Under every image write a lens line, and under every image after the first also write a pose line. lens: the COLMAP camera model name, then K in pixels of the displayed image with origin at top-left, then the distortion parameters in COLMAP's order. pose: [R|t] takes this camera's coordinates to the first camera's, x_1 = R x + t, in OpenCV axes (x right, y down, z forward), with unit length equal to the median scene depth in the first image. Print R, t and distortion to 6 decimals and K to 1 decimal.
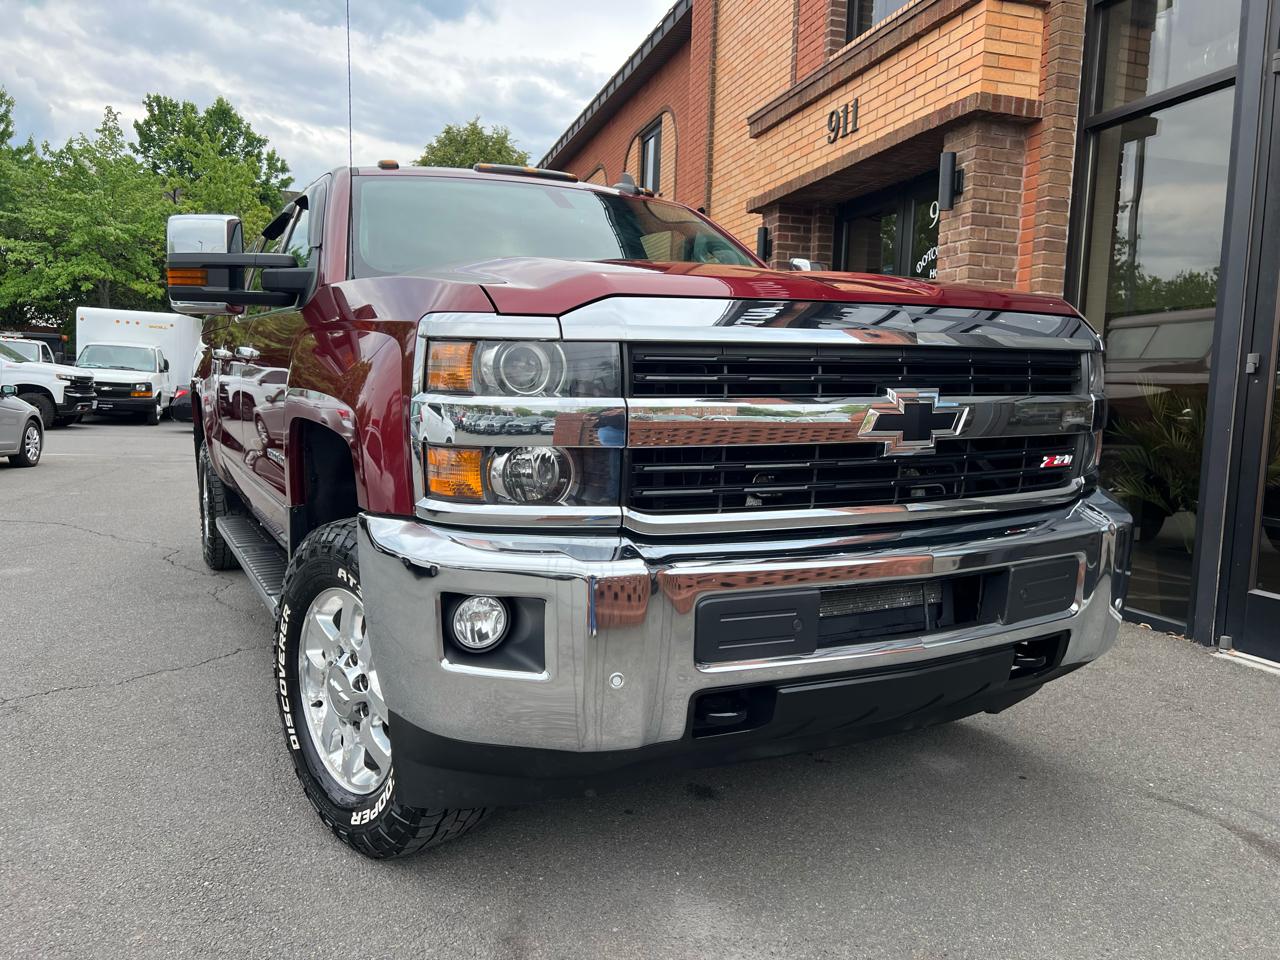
lens RADIAL K [[964.5, 0, 634.4], [0, 964.5, 486.0], [0, 0, 1]] dist [0.054427, -0.059788]
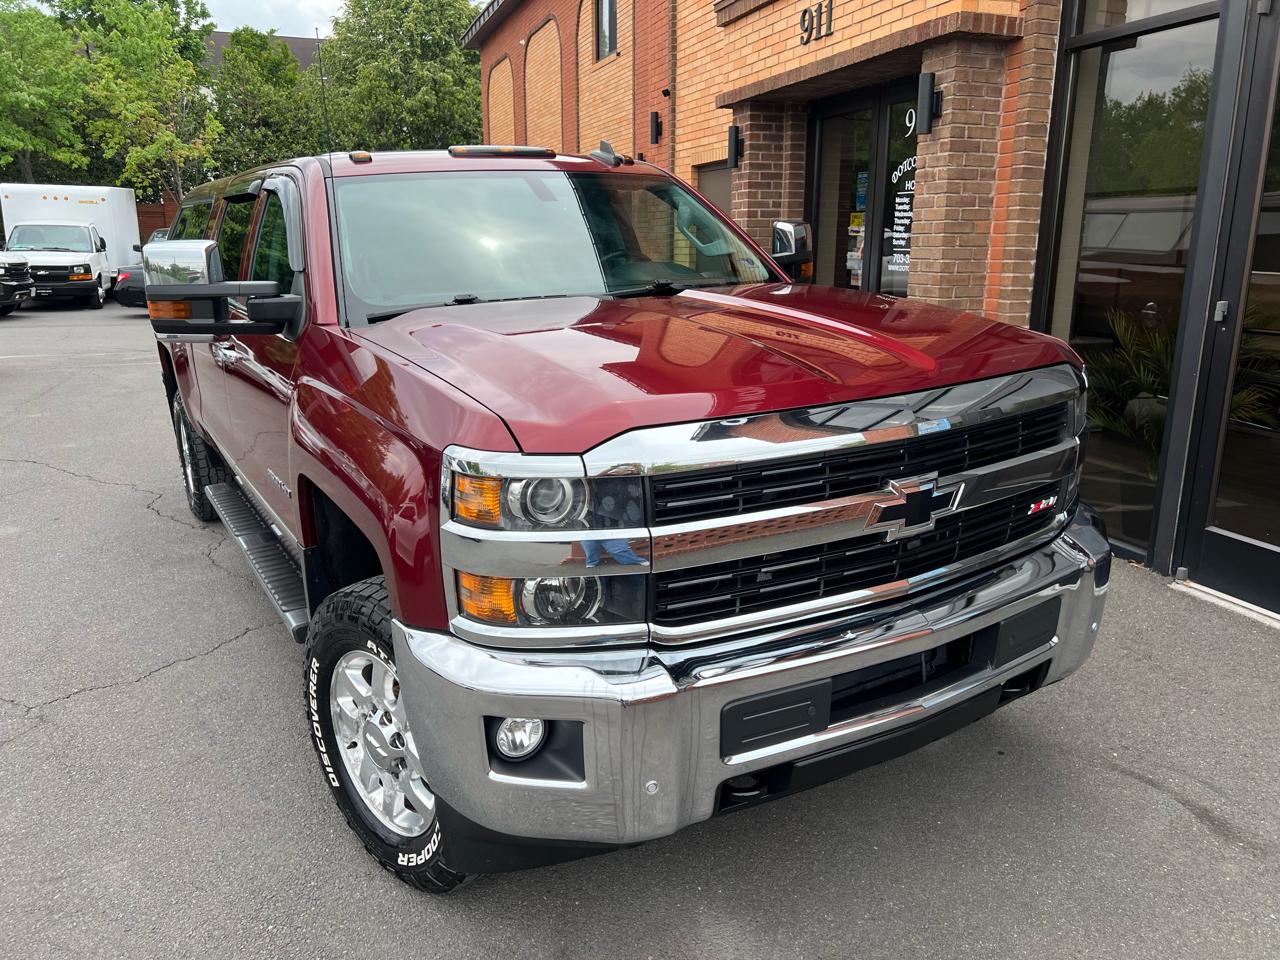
lens RADIAL K [[964.5, 0, 646.4], [0, 964.5, 484.0], [0, 0, 1]] dist [0.054427, -0.059788]
pose [[0.997997, -0.046197, 0.043227, -0.020003], [0.038931, 0.986993, 0.155978, -0.109489], [-0.049870, -0.153983, 0.986814, -0.010191]]
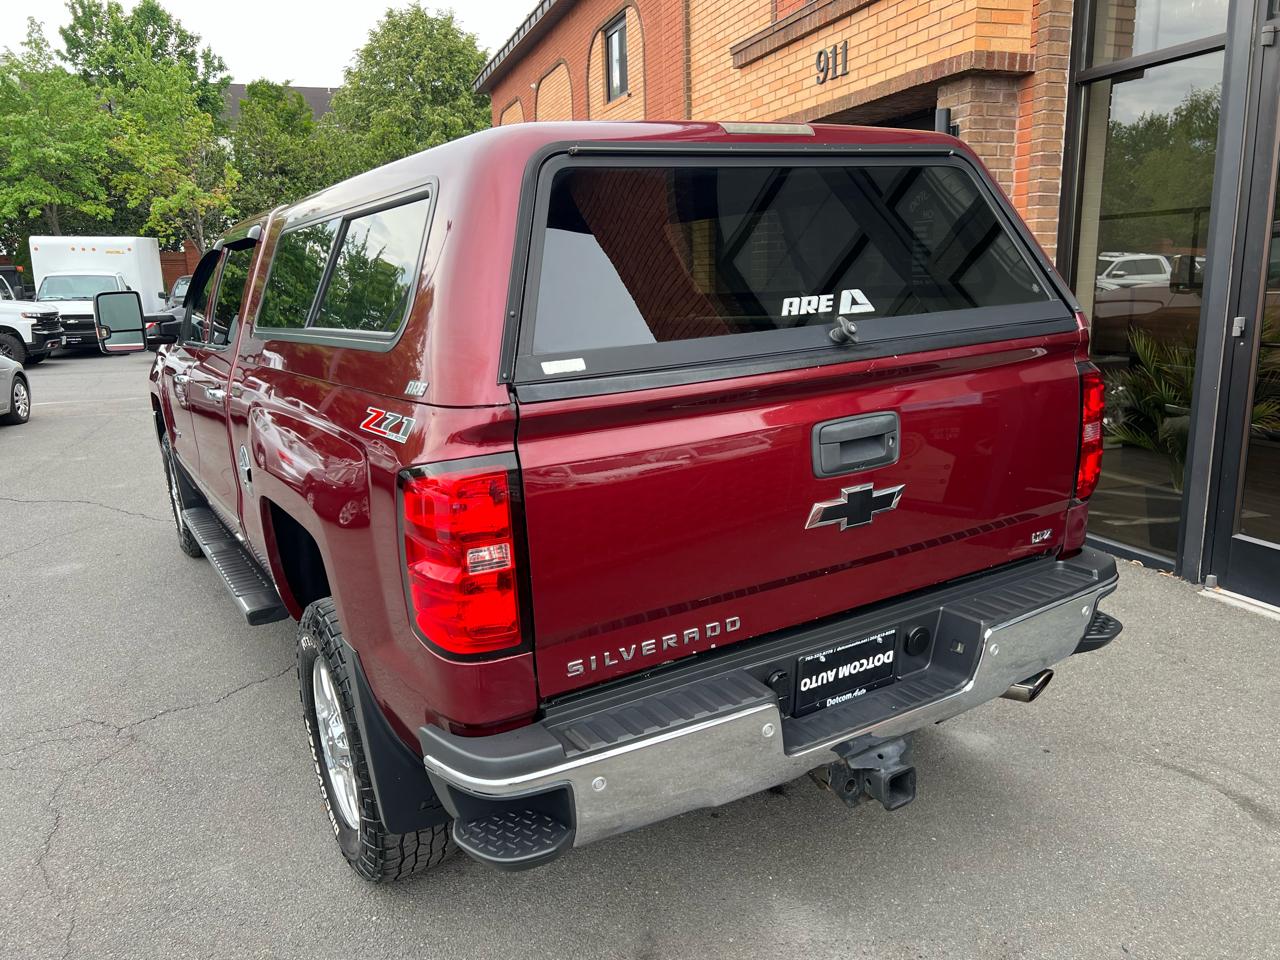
lens RADIAL K [[964.5, 0, 635.7], [0, 964.5, 483.1], [0, 0, 1]] dist [0.054427, -0.059788]
pose [[0.997372, -0.068488, 0.023642, -0.053645], [0.065107, 0.990356, 0.122295, -0.109430], [-0.031789, -0.120434, 0.992212, -0.052439]]
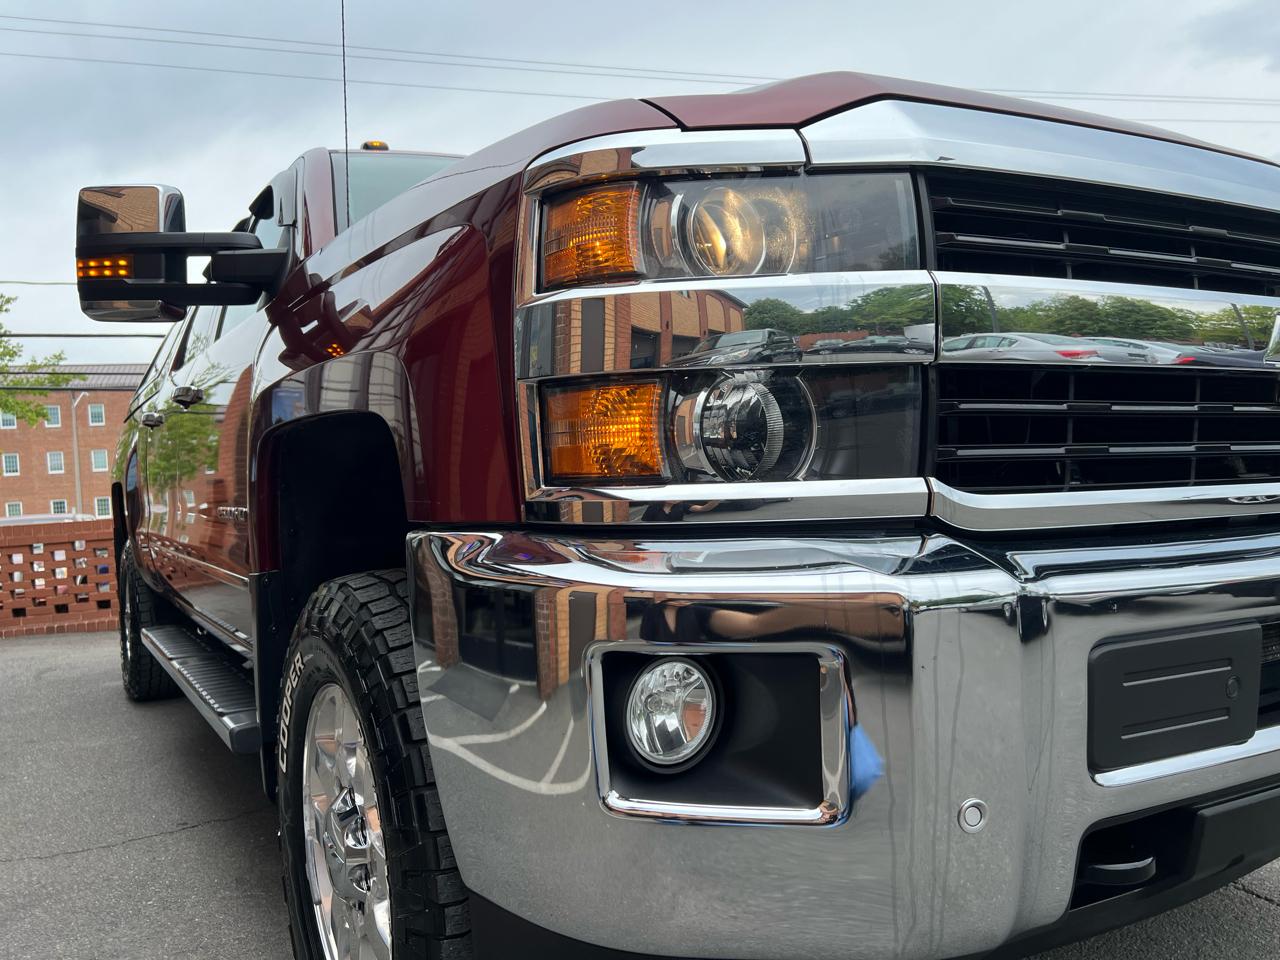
lens RADIAL K [[964.5, 0, 637.9], [0, 964.5, 489.8], [0, 0, 1]] dist [0.054427, -0.059788]
pose [[0.996763, -0.042444, 0.068278, -0.077342], [0.049953, 0.992416, -0.112321, 0.029784], [-0.062993, 0.115368, 0.991323, 0.177046]]
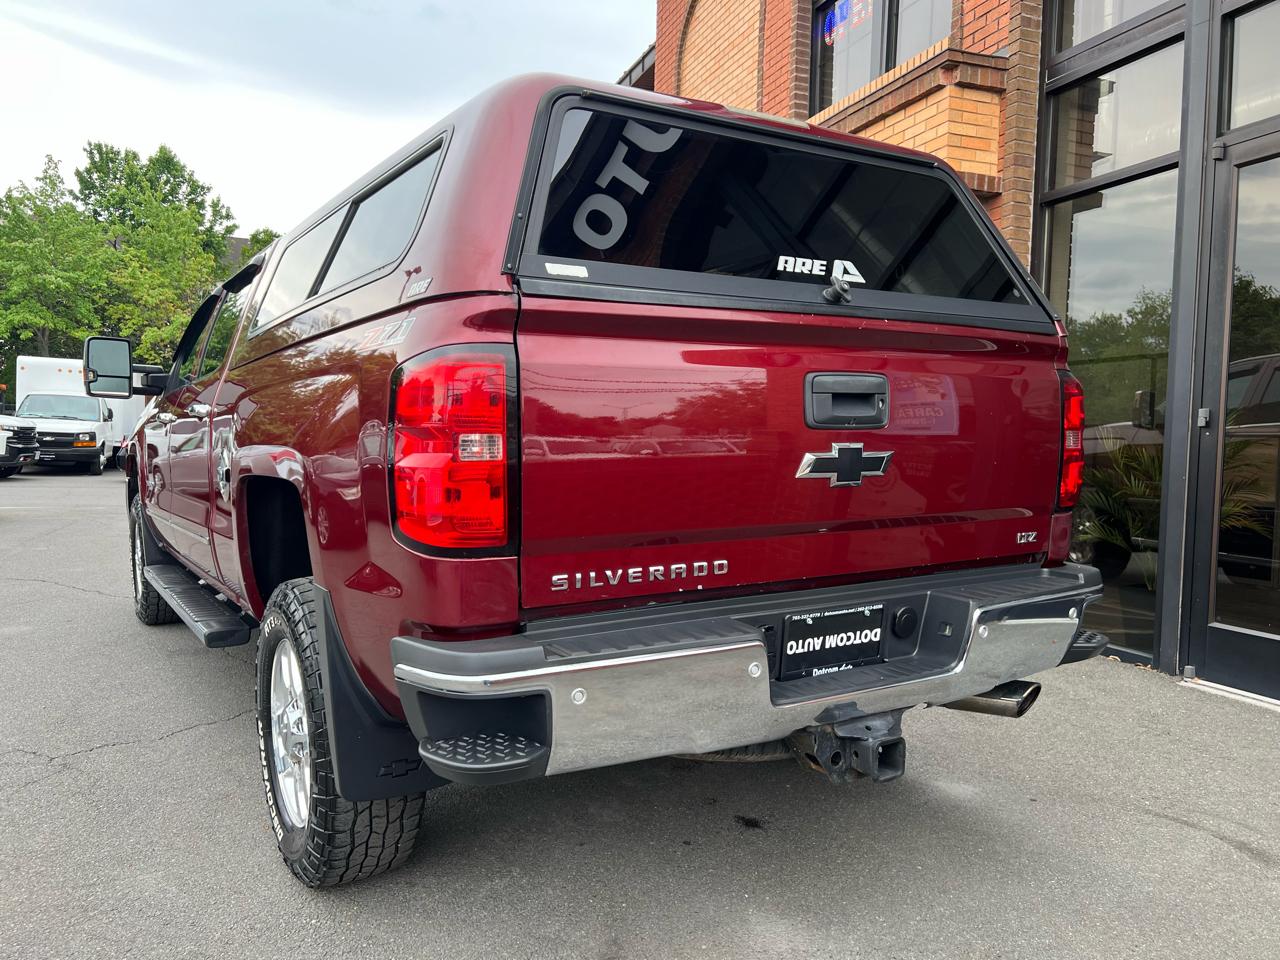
lens RADIAL K [[964.5, 0, 633.8], [0, 964.5, 484.5], [0, 0, 1]] dist [0.054427, -0.059788]
pose [[0.998124, -0.013217, 0.059773, -0.066980], [0.015834, 0.998927, -0.043525, -0.009846], [-0.059134, 0.044389, 0.997263, -0.052717]]
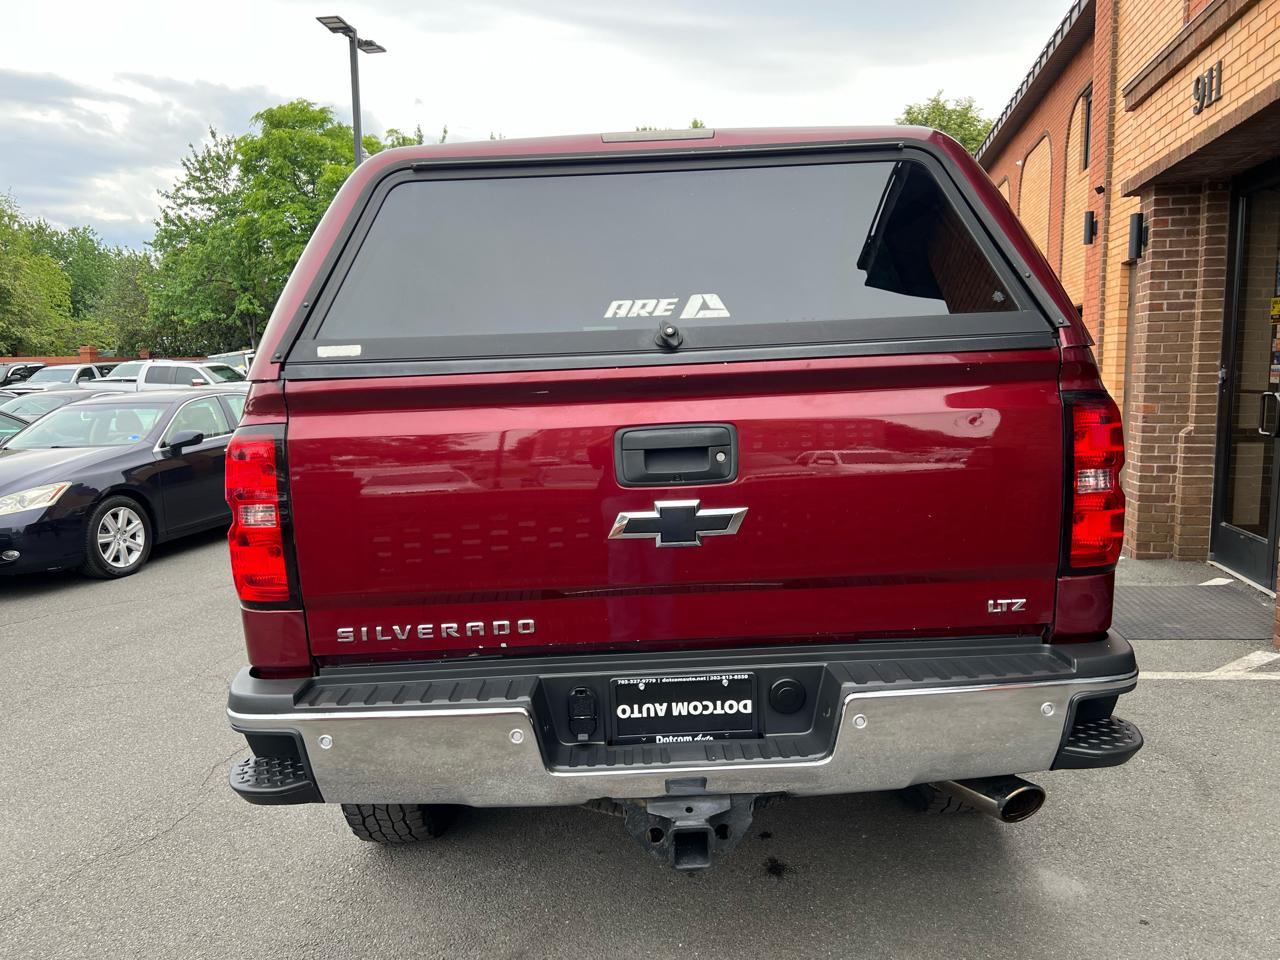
lens RADIAL K [[964.5, 0, 634.9], [0, 964.5, 490.4], [0, 0, 1]] dist [0.054427, -0.059788]
pose [[0.882392, 0.009190, -0.470424, 0.236390], [0.001165, 0.999763, 0.021717, -0.060393], [0.470513, -0.019711, 0.882173, 0.016273]]
